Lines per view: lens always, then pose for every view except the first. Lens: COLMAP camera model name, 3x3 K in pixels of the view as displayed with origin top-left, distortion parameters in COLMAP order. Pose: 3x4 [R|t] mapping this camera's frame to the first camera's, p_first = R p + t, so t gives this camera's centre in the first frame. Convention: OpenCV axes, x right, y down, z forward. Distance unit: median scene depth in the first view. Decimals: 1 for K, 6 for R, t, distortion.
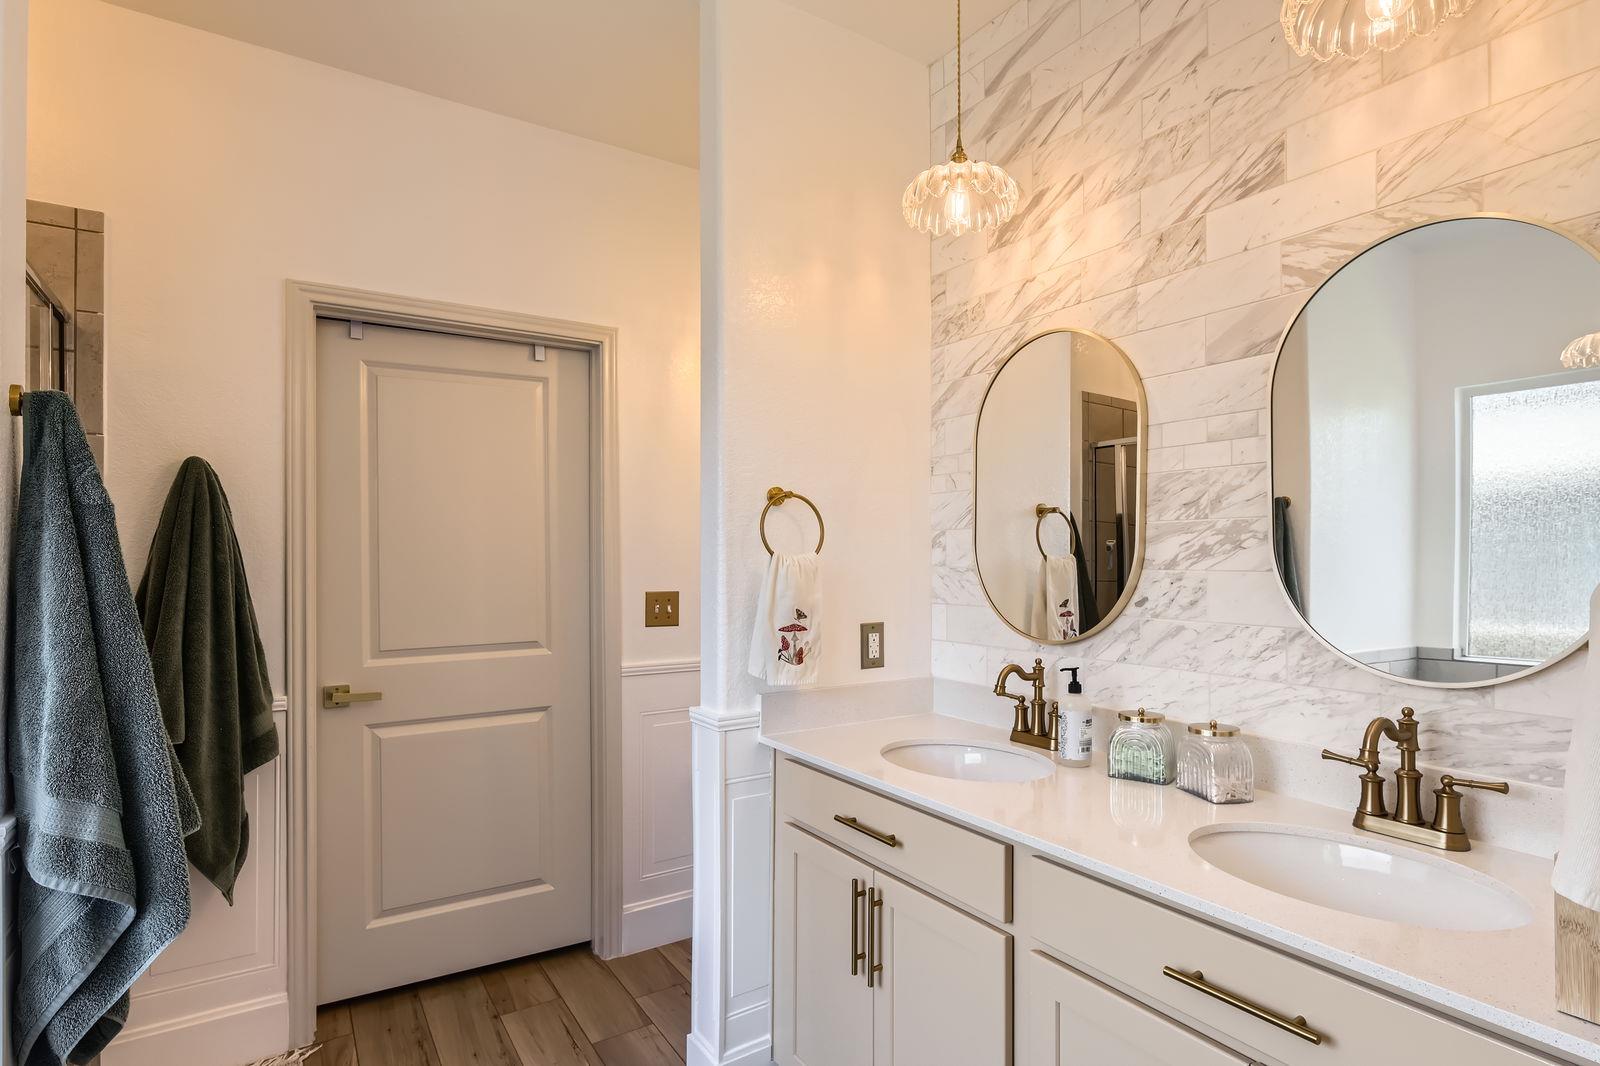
lens RADIAL K [[818.6, 0, 810.4], [0, 818.6, 545.2], [0, 0, 1]] dist [0.002964, 0.000838]
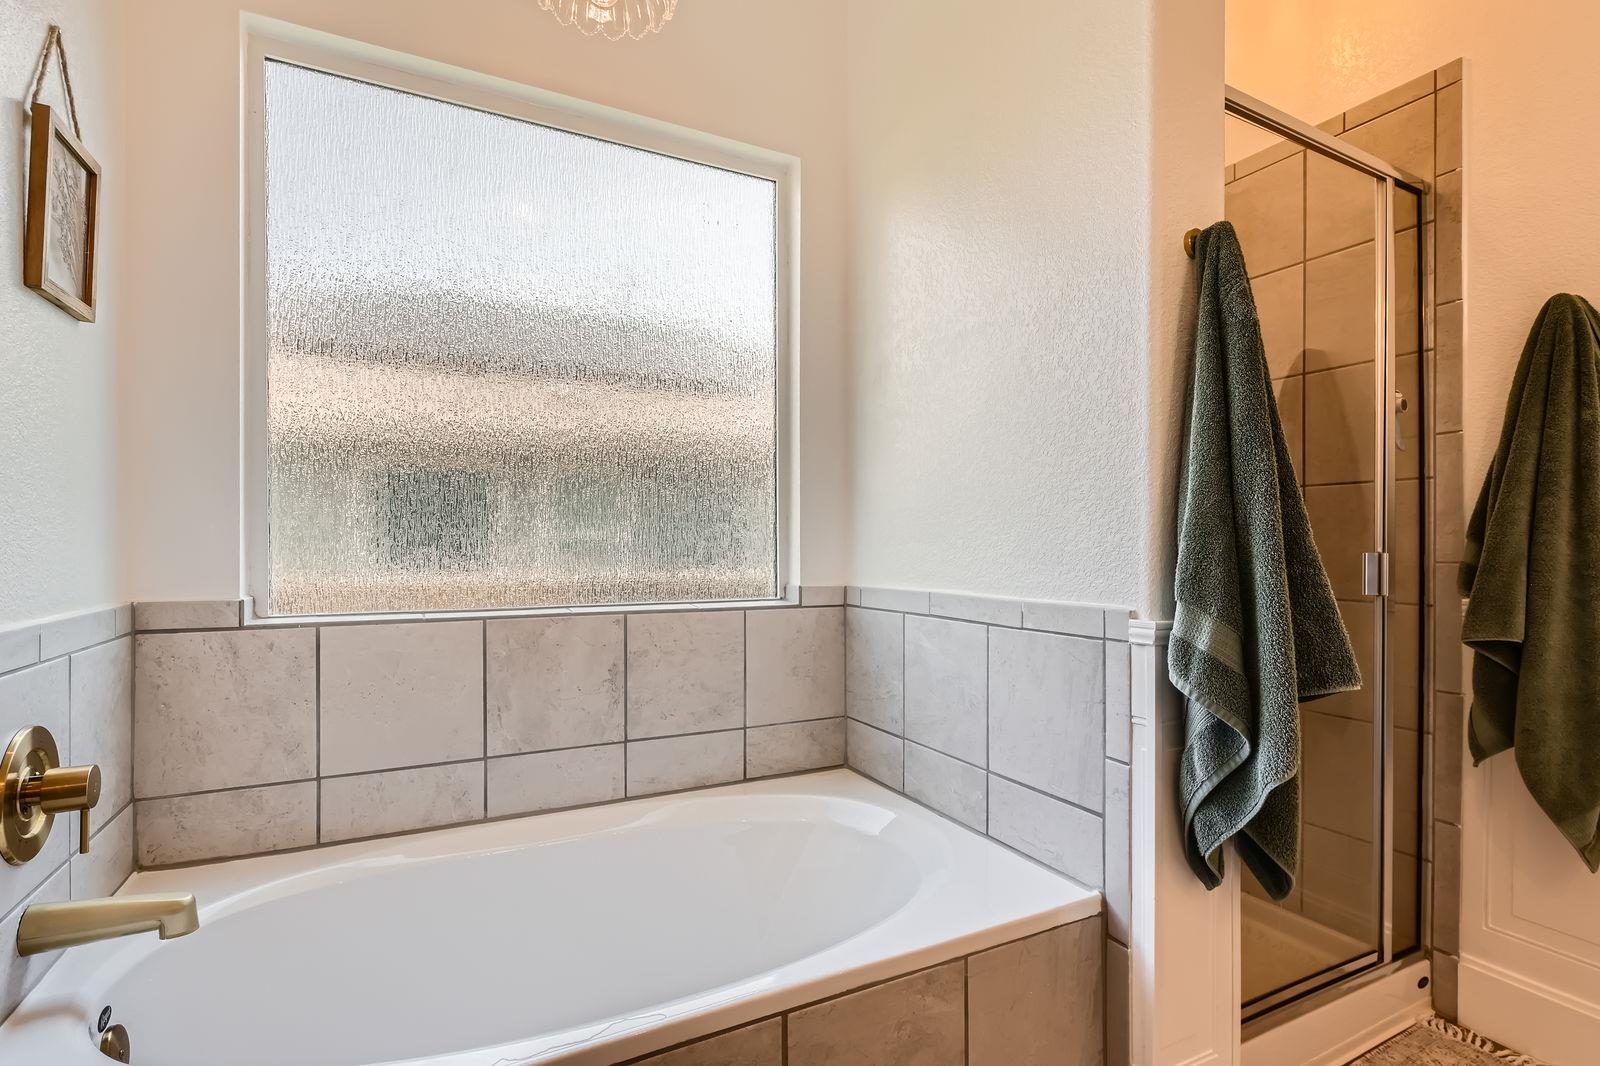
lens RADIAL K [[767.6, 0, 806.9], [0, 767.6, 537.7], [0, 0, 1]] dist [-0.002419, 0.000459]
pose [[-0.089649, -0.000682, -0.995973, 0.058442], [0.008953, 0.999959, -0.001491, 0.131238], [0.995933, -0.009050, -0.089639, 0.360470]]
